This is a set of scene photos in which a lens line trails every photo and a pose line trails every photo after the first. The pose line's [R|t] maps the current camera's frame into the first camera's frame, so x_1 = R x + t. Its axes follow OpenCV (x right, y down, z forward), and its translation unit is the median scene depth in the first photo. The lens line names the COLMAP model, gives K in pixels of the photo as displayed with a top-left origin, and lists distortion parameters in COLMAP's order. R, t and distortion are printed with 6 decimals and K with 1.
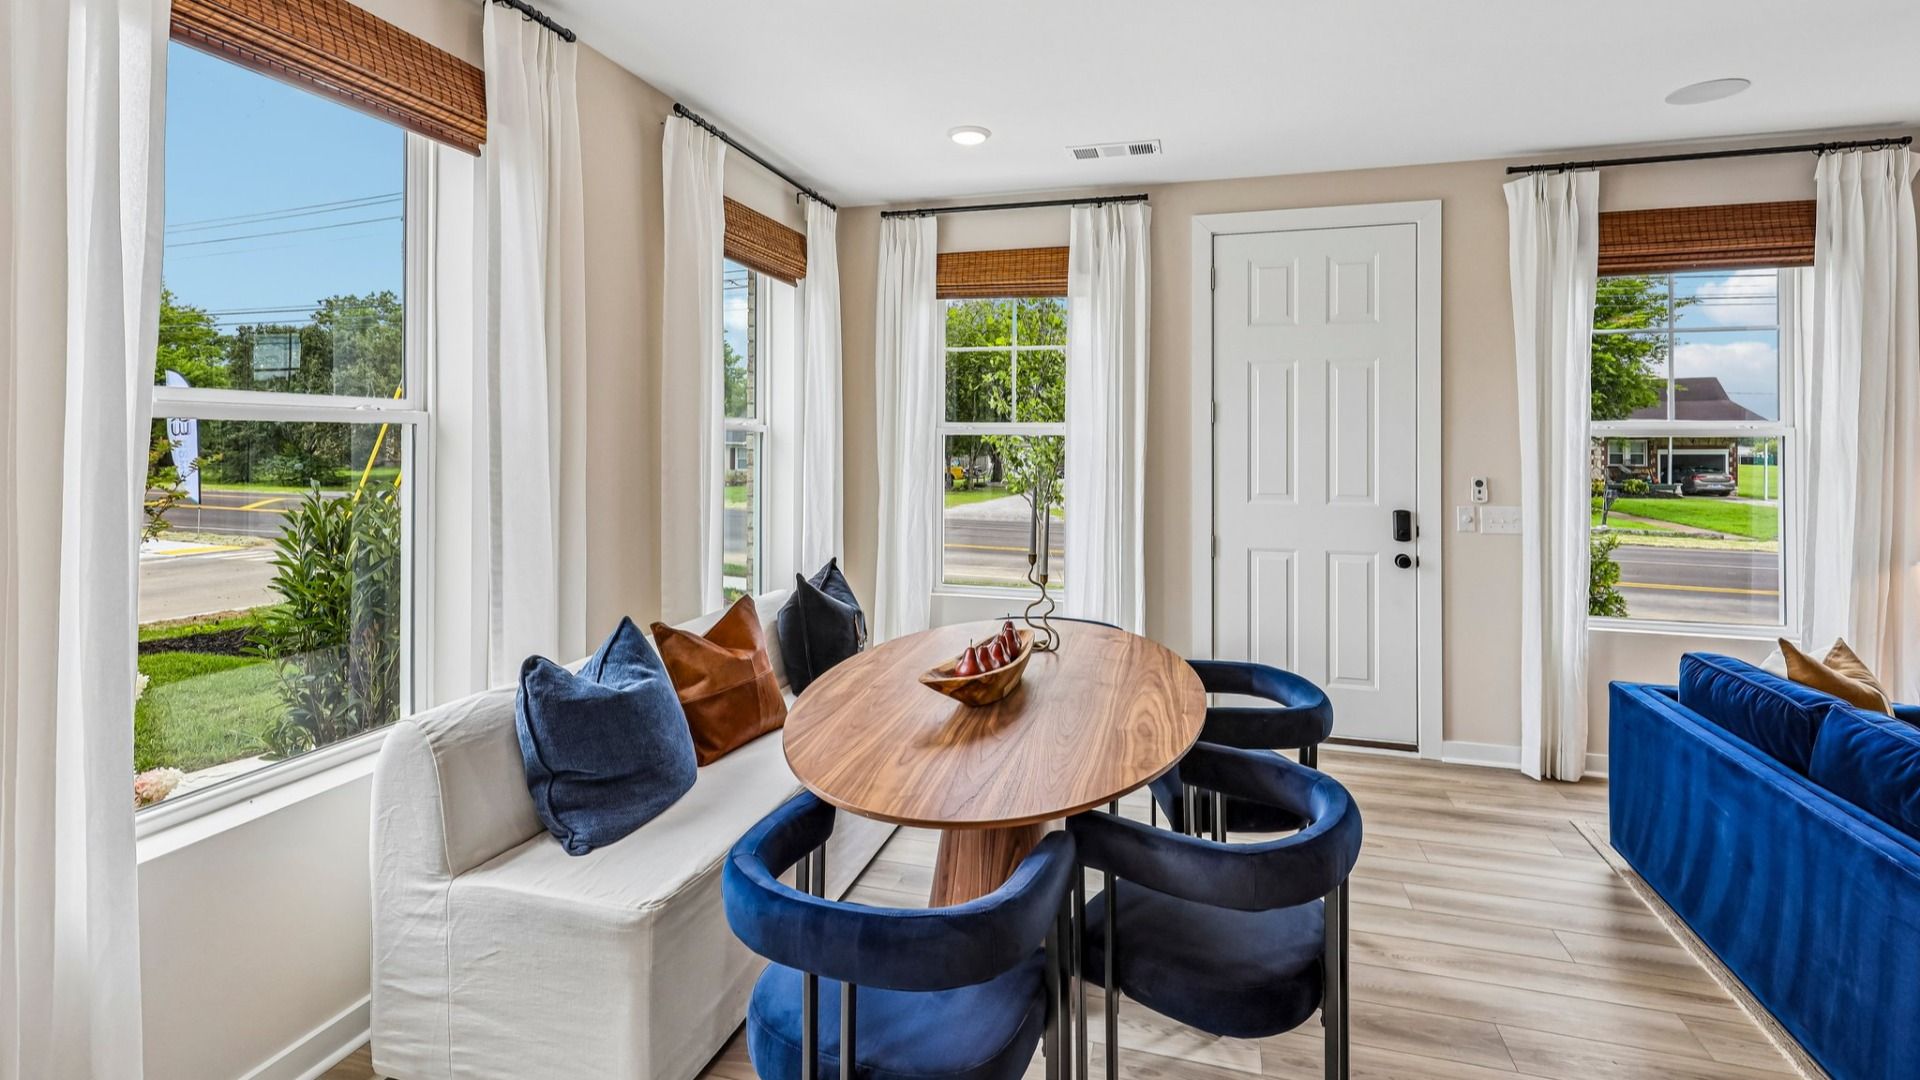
lens RADIAL K [[871.5, 0, 962.9], [0, 871.5, 440.6], [0, 0, 1]] dist [0.006489, 0.000046]
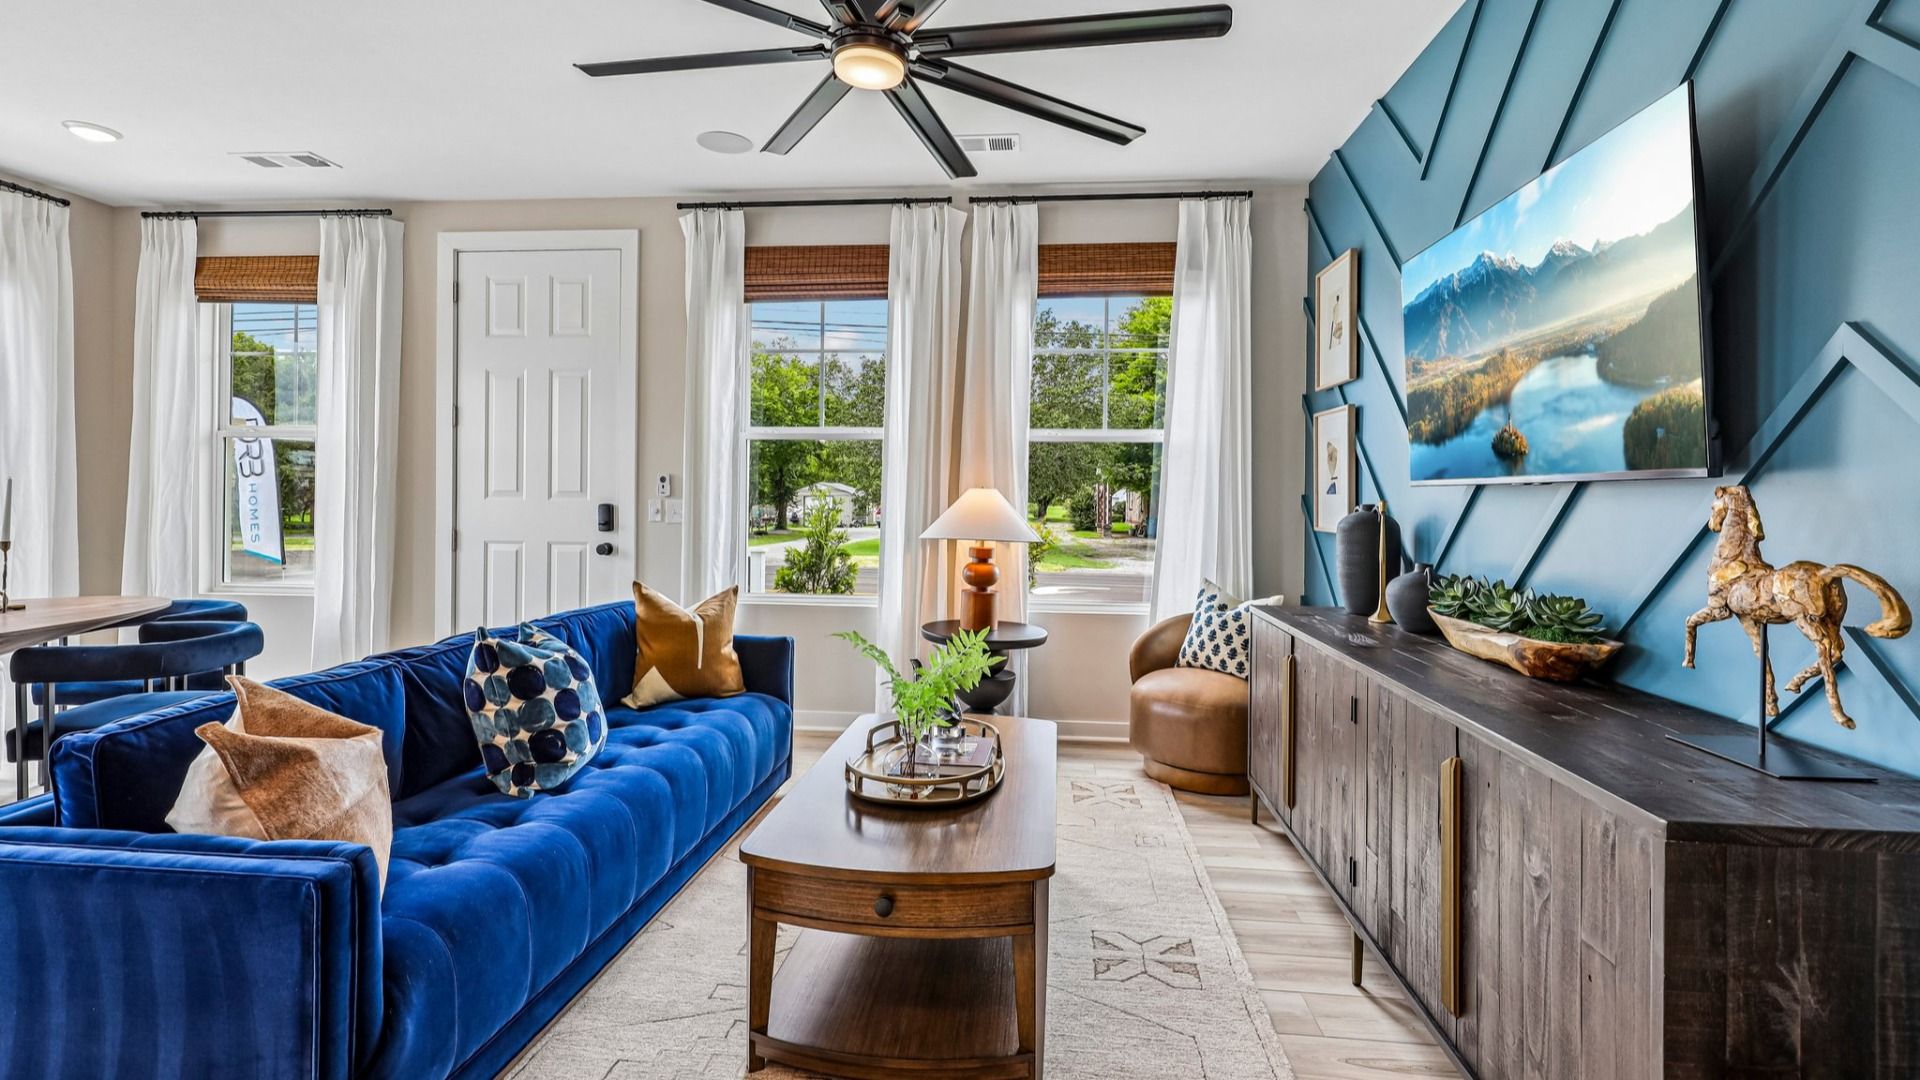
lens RADIAL K [[871.5, 0, 964.6], [0, 871.5, 496.6], [0, 0, 1]] dist [0.006489, 0.000046]
pose [[0.983067, 0.005675, 0.183158, 0.796133], [-0.005997, 0.999981, 0.001204, 0.070078], [-0.183148, -0.002282, 0.983083, -0.199787]]
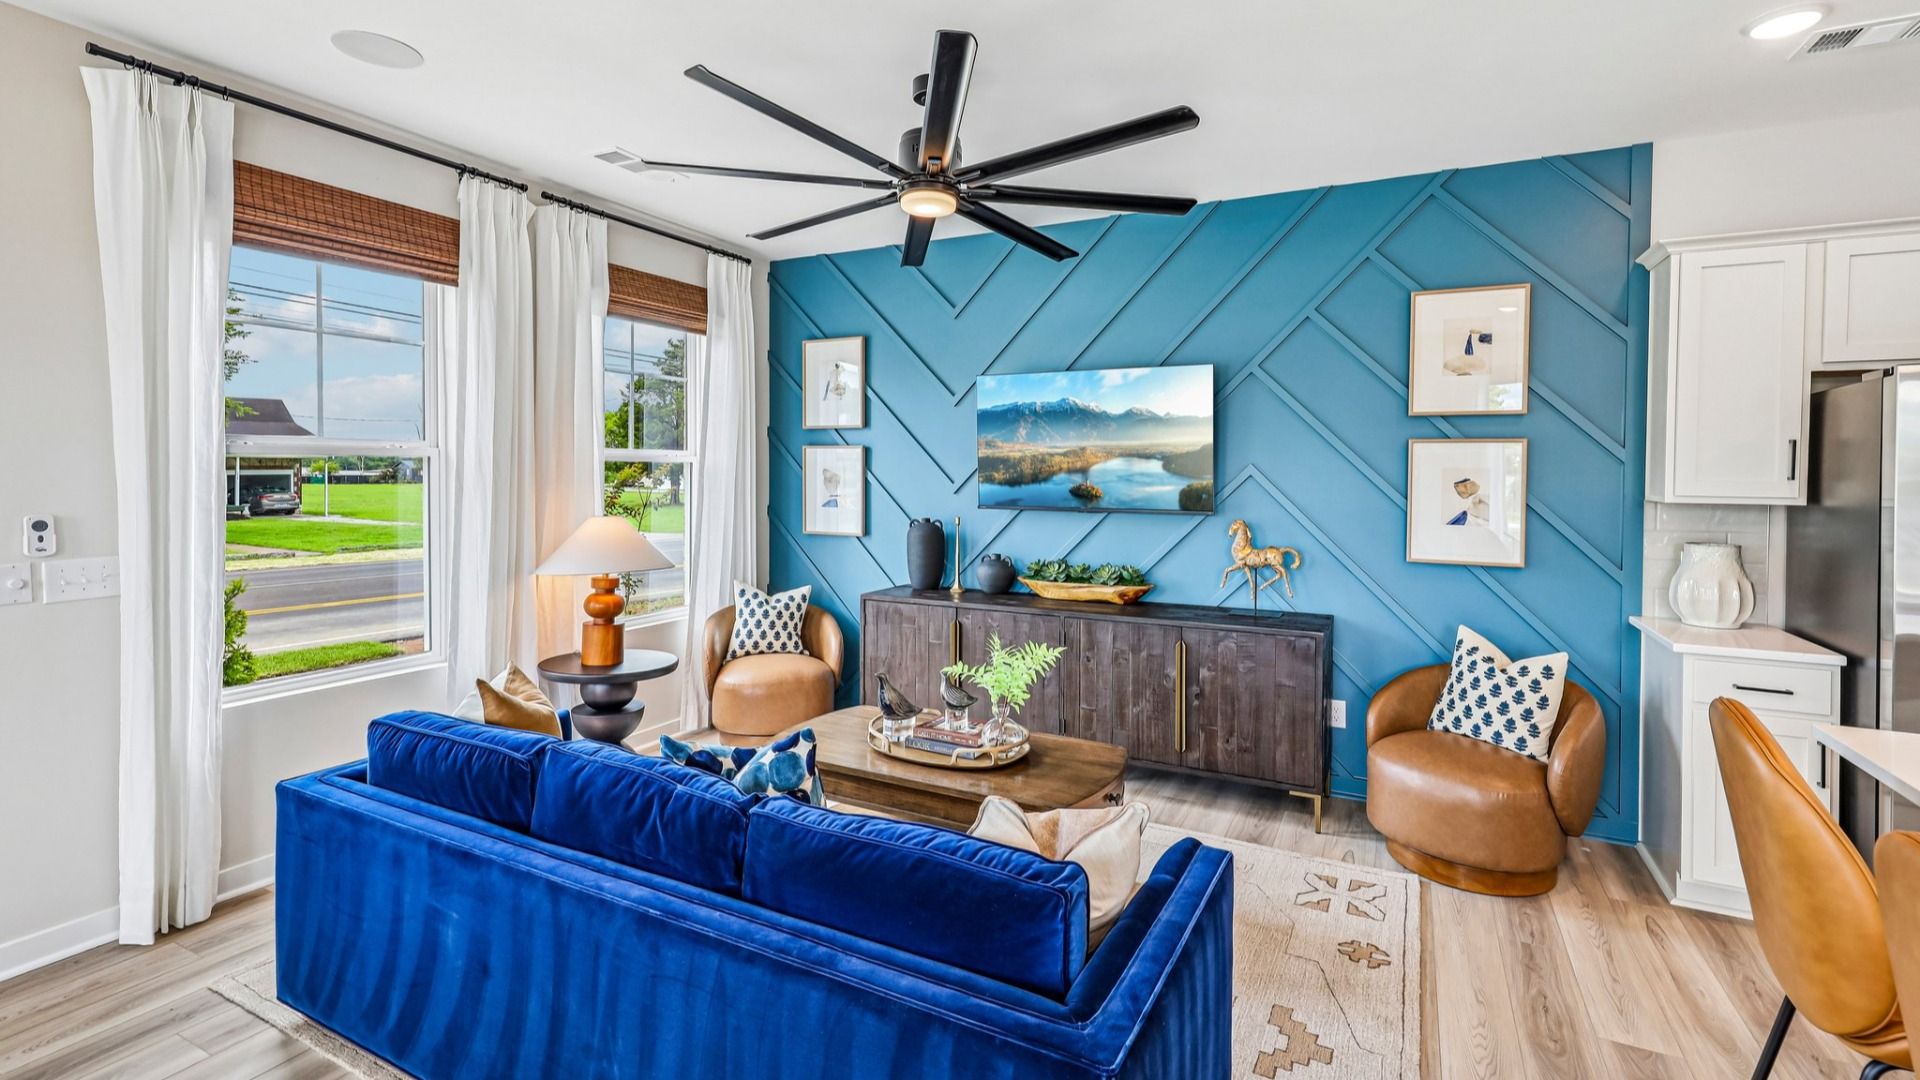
lens RADIAL K [[871.5, 0, 963.3], [0, 871.5, 480.1], [0, 0, 1]] dist [0.006489, 0.000046]
pose [[0.194510, -0.014972, 0.980786, 0.099917], [-0.006772, 0.999839, 0.016605, 0.000570], [-0.980877, -0.009872, 0.194377, 0.227301]]
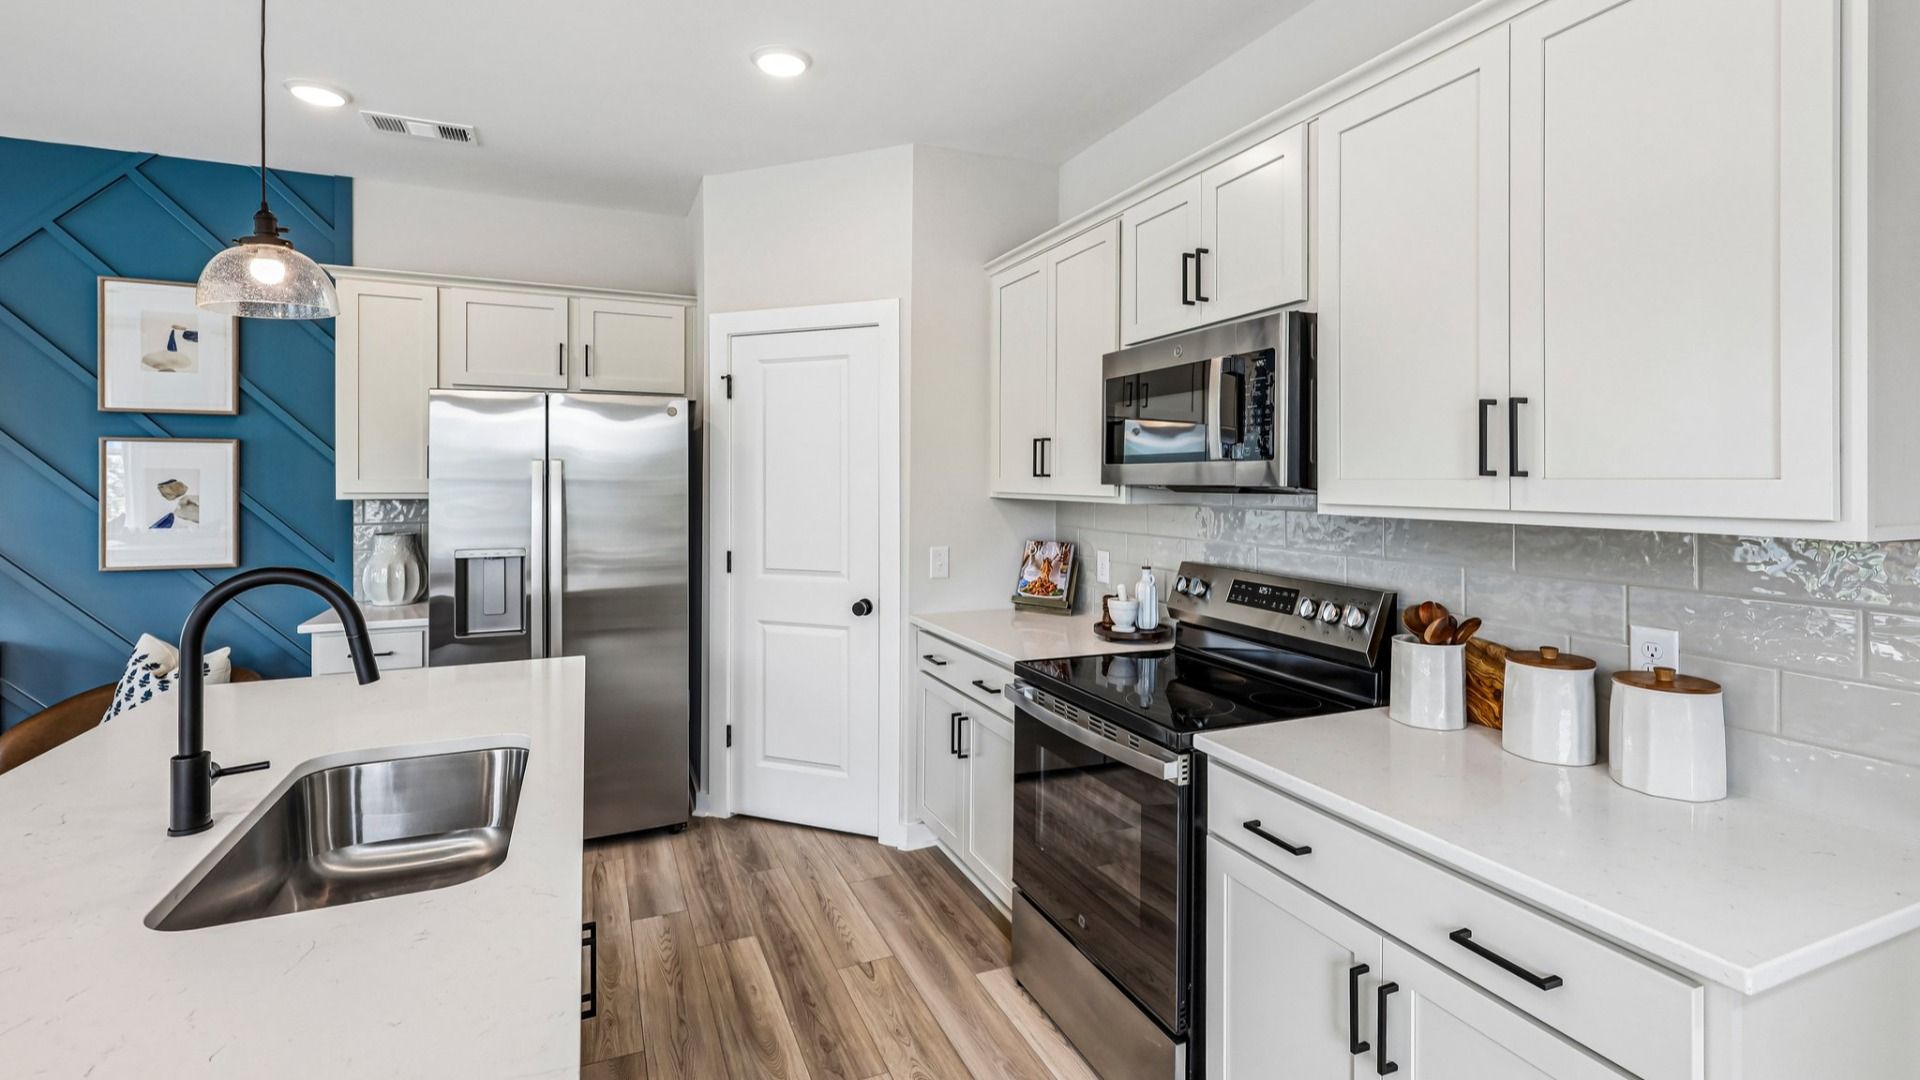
lens RADIAL K [[871.5, 0, 973.6], [0, 871.5, 483.5], [0, 0, 1]] dist [0.006489, 0.000046]
pose [[-0.634588, -0.013414, 0.772734, -0.104301], [-0.007903, 0.999910, 0.010868, -0.001472], [-0.772810, 0.000790, -0.634637, -0.196073]]
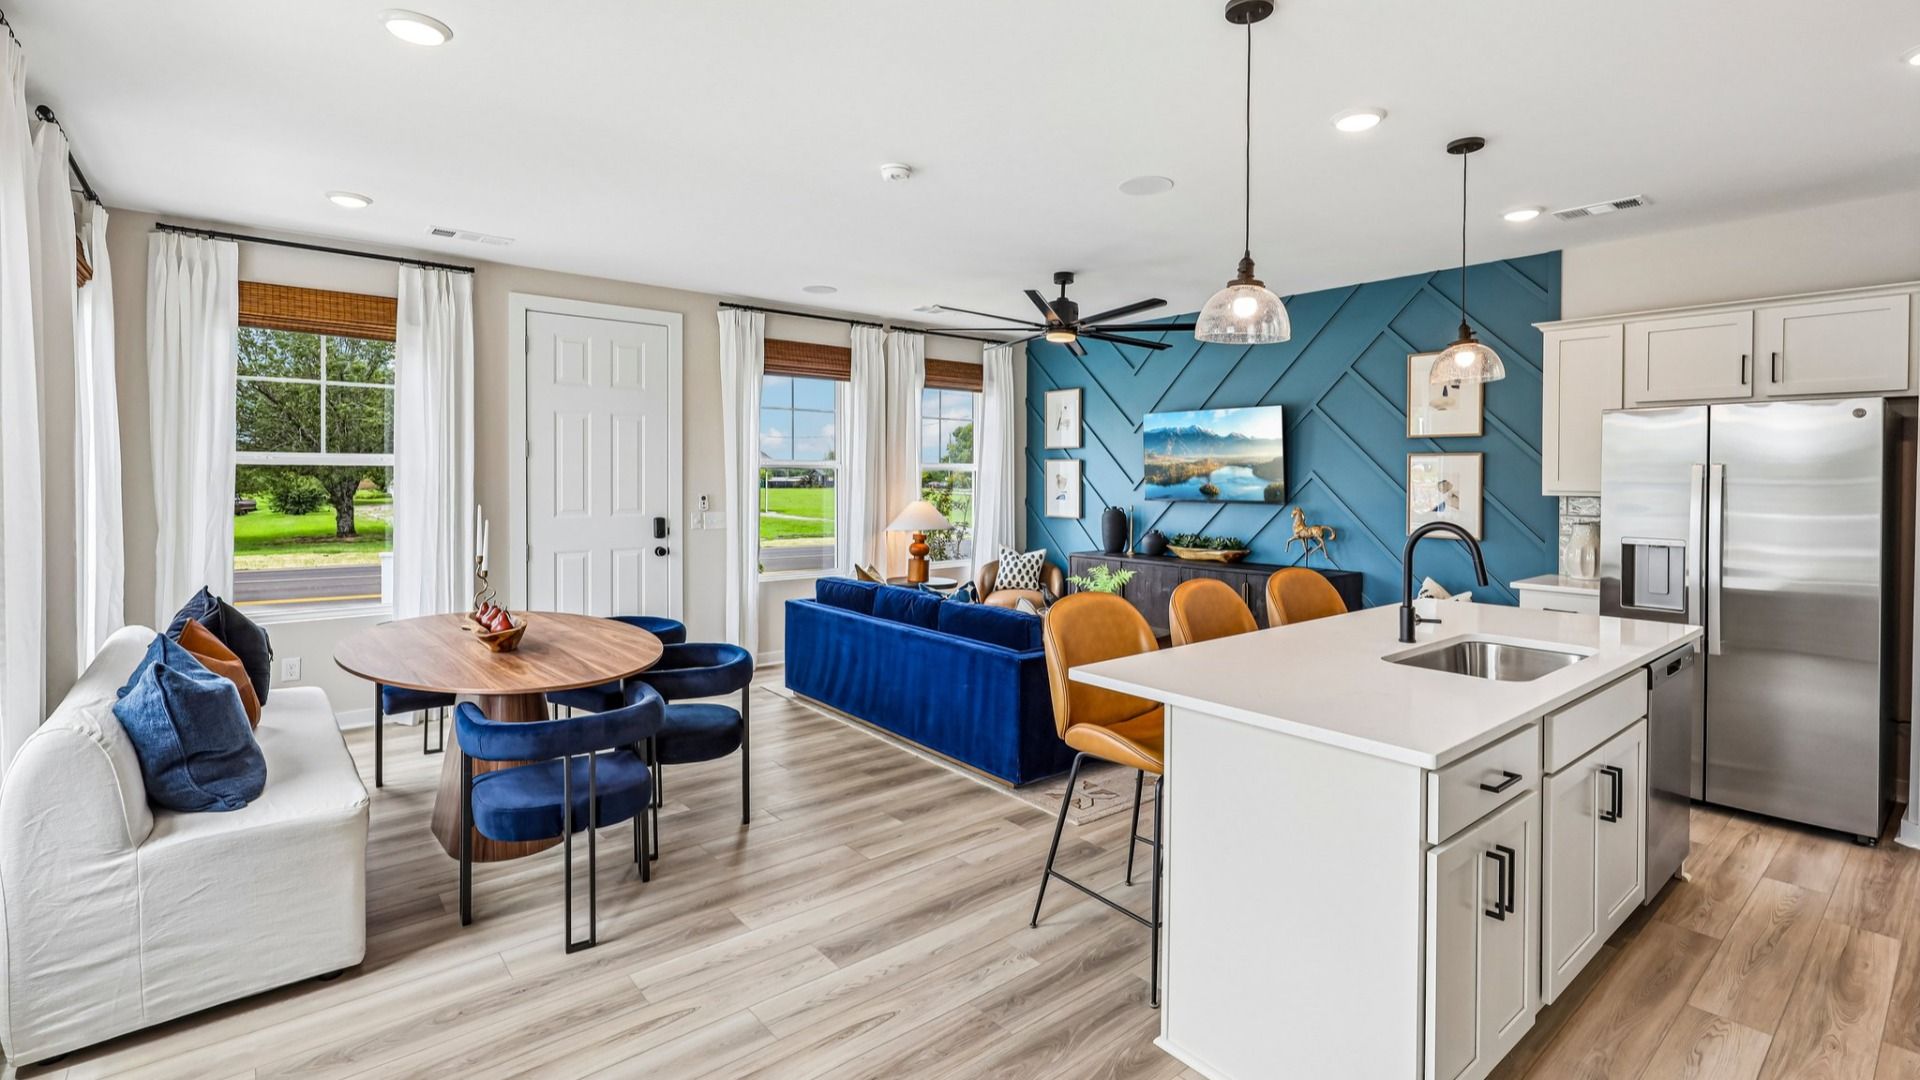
lens RADIAL K [[871.5, 0, 959.8], [0, 871.5, 474.8], [0, 0, 1]] dist [0.006489, 0.000046]
pose [[0.565170, -0.003354, 0.824968, -0.463043], [-0.002721, 0.999979, 0.005929, -0.003836], [-0.824970, -0.005596, 0.565149, -0.280918]]
